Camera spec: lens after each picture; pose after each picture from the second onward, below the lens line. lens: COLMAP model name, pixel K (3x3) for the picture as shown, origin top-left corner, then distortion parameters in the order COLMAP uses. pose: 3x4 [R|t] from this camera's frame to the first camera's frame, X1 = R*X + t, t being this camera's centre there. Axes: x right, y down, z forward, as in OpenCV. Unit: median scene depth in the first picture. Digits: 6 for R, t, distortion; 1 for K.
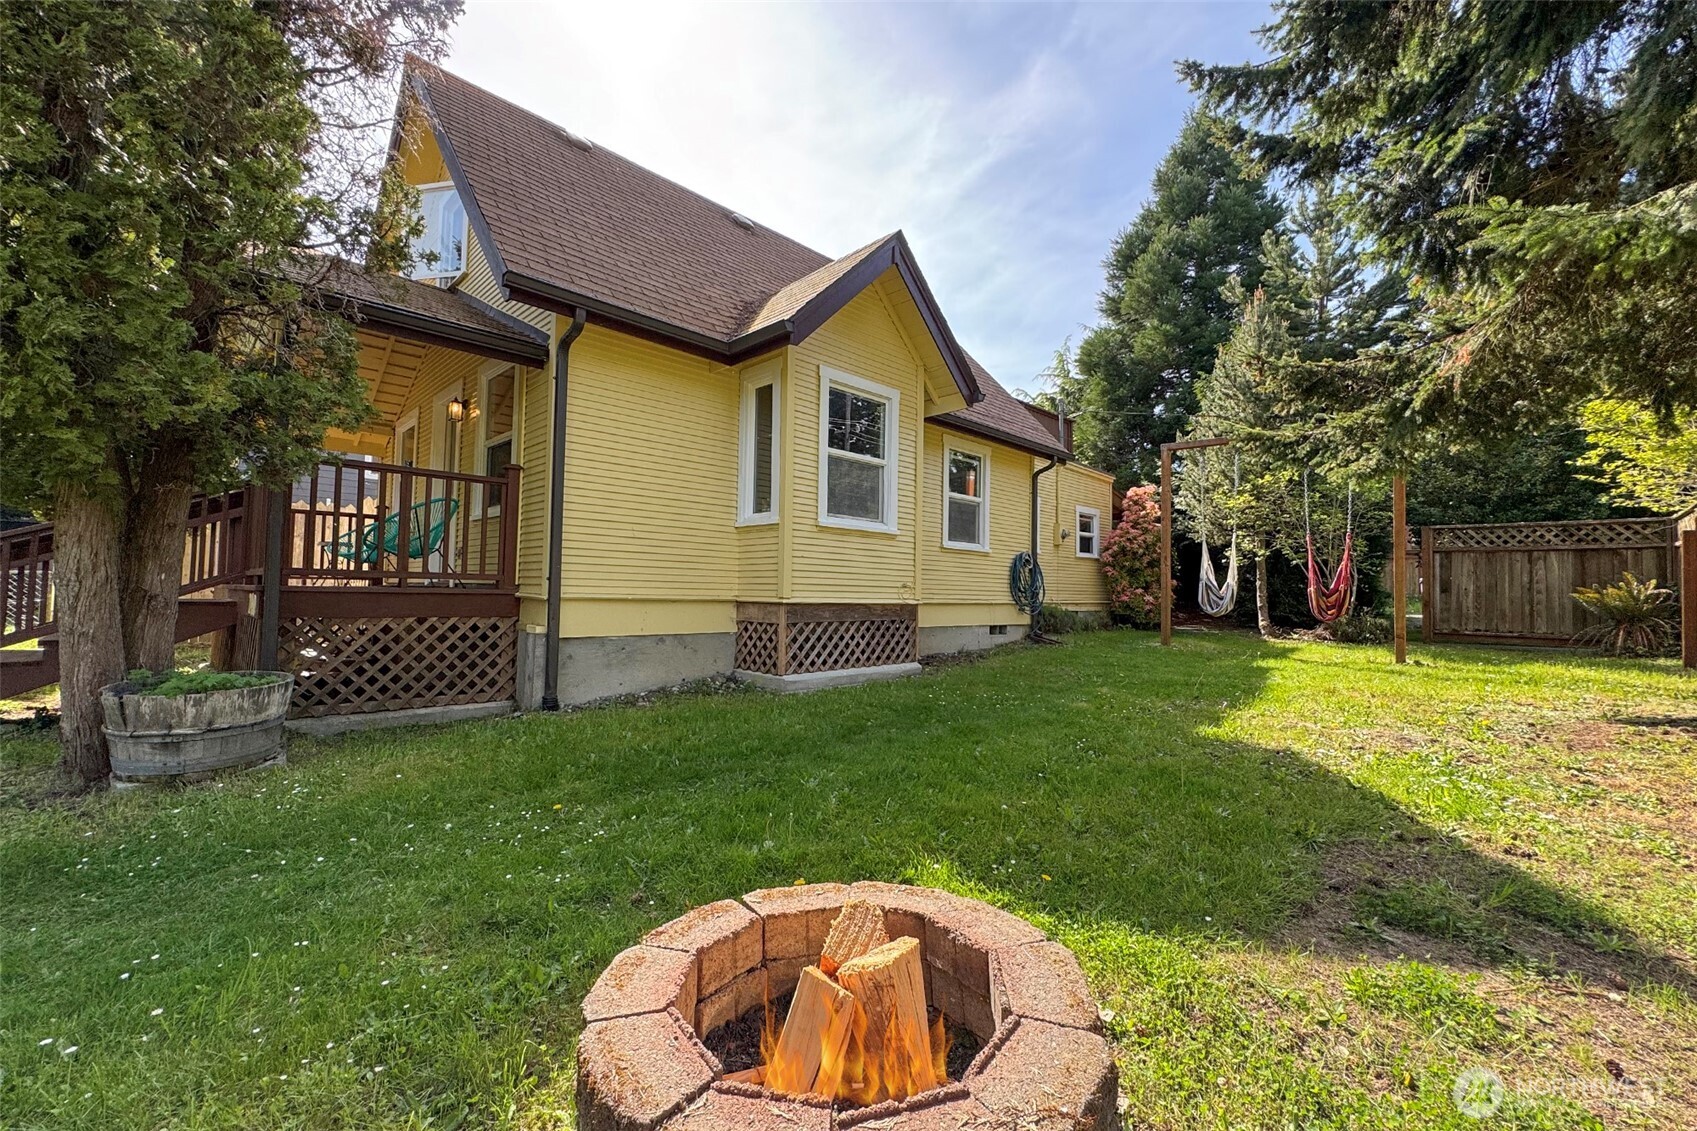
lens RADIAL K [[669.0, 0, 846.7], [0, 669.0, 569.5], [0, 0, 1]] dist [-0.001033, -0.000066]
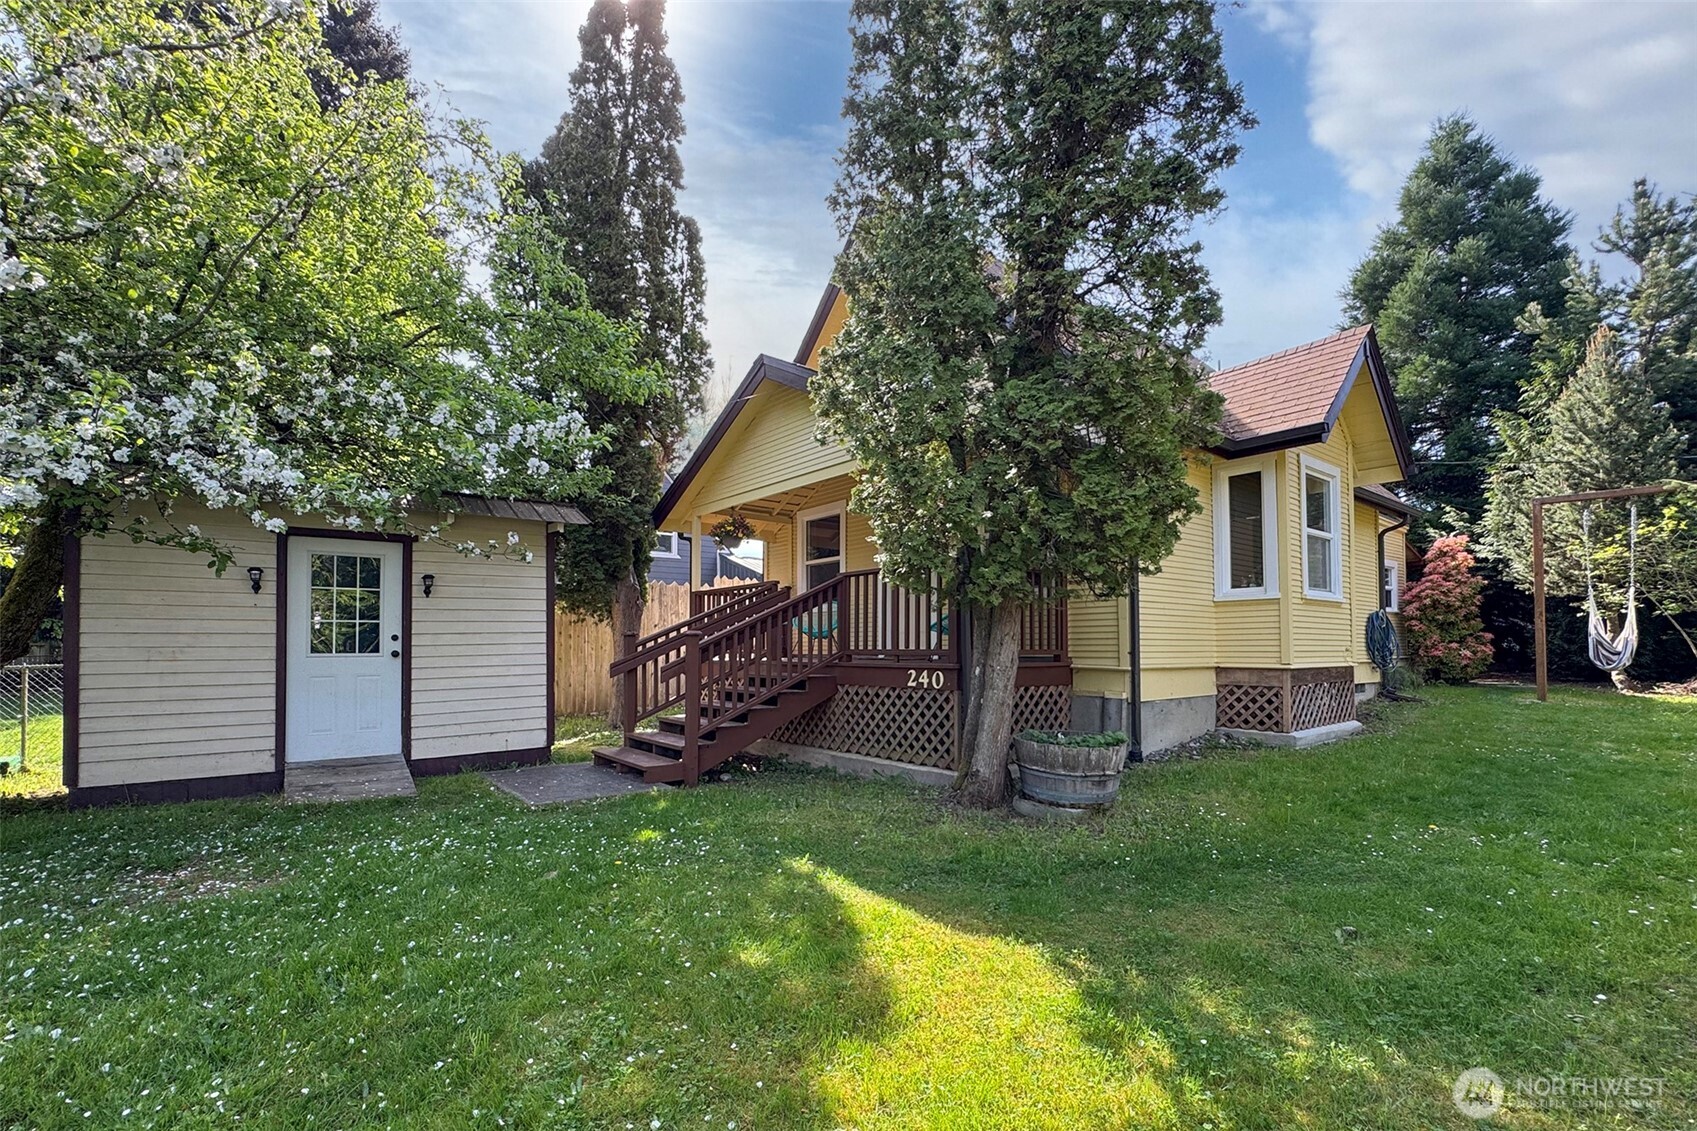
lens RADIAL K [[711.4, 0, 862.7], [0, 711.4, 633.5], [0, 0, 1]] dist [0.000946, 0.000278]
pose [[0.993133, -0.023628, -0.114576, -0.386777], [0.025087, 0.999621, 0.011303, -0.023777], [0.114266, -0.014100, 0.993350, -0.156884]]
